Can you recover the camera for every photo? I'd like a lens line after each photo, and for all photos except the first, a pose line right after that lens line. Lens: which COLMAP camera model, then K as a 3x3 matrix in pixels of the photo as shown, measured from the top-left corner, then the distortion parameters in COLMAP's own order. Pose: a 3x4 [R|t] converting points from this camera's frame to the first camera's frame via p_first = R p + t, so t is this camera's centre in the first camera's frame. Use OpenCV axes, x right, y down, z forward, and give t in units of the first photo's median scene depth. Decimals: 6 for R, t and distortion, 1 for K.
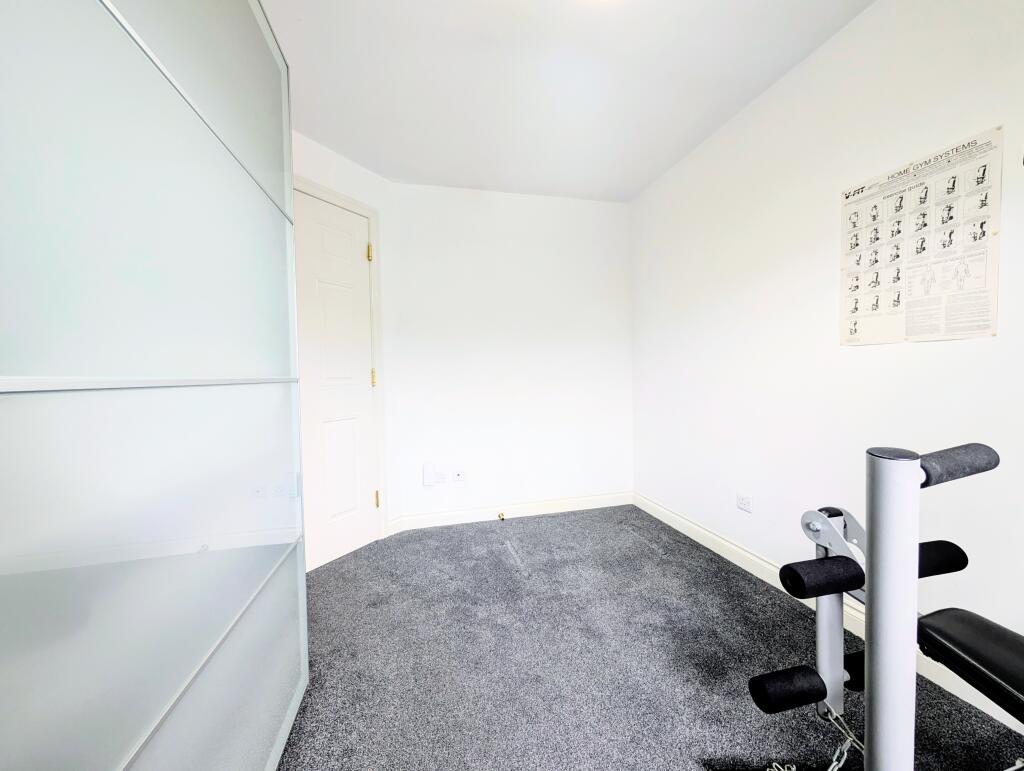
lens RADIAL K [[379.7, 0, 510.8], [0, 379.7, 386.0], [0, 0, 1]] dist [-0.000026, -0.000004]
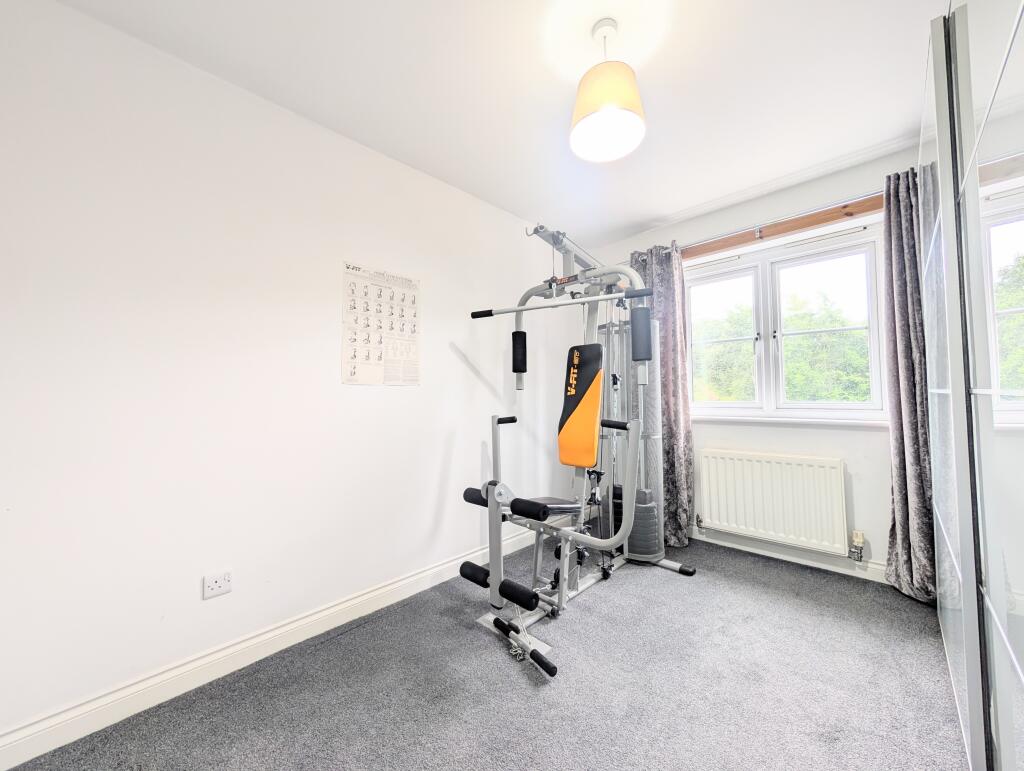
lens RADIAL K [[379.7, 0, 511.8], [0, 379.7, 382.6], [0, 0, 1]] dist [-0.000026, -0.000004]
pose [[-0.519552, 0.061752, 0.852204, -0.485966], [0.054502, 0.997749, -0.039071, -0.036620], [-0.852699, 0.026147, -0.521748, 1.281151]]
